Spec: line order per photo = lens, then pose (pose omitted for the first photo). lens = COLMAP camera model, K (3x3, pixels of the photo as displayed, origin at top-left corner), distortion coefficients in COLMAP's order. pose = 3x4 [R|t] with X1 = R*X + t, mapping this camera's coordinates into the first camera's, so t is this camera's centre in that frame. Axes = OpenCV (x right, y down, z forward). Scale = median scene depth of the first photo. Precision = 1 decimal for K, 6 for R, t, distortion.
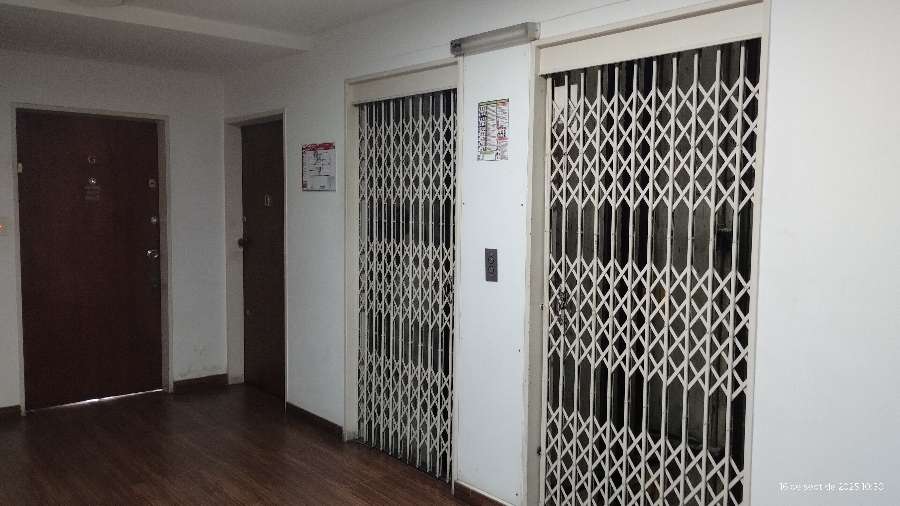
lens RADIAL K [[749.8, 0, 450.0], [0, 749.8, 253.0], [0, 0, 1]] dist [-0.010848, -0.007302]
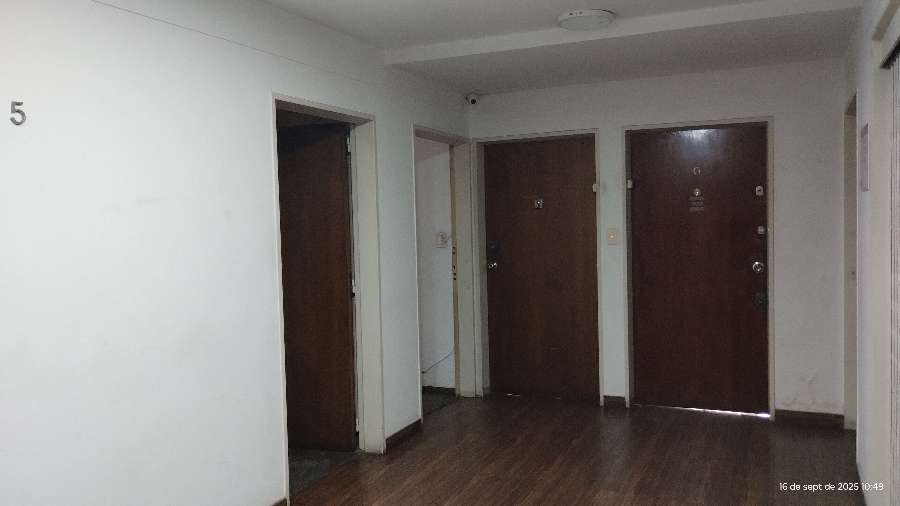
lens RADIAL K [[749.8, 0, 450.0], [0, 749.8, 253.0], [0, 0, 1]] dist [-0.010848, -0.007302]
pose [[0.392952, 0.027814, -0.919138, 0.309186], [-0.035650, 0.999252, 0.014997, -0.016630], [0.918867, 0.026874, 0.393650, 0.286113]]
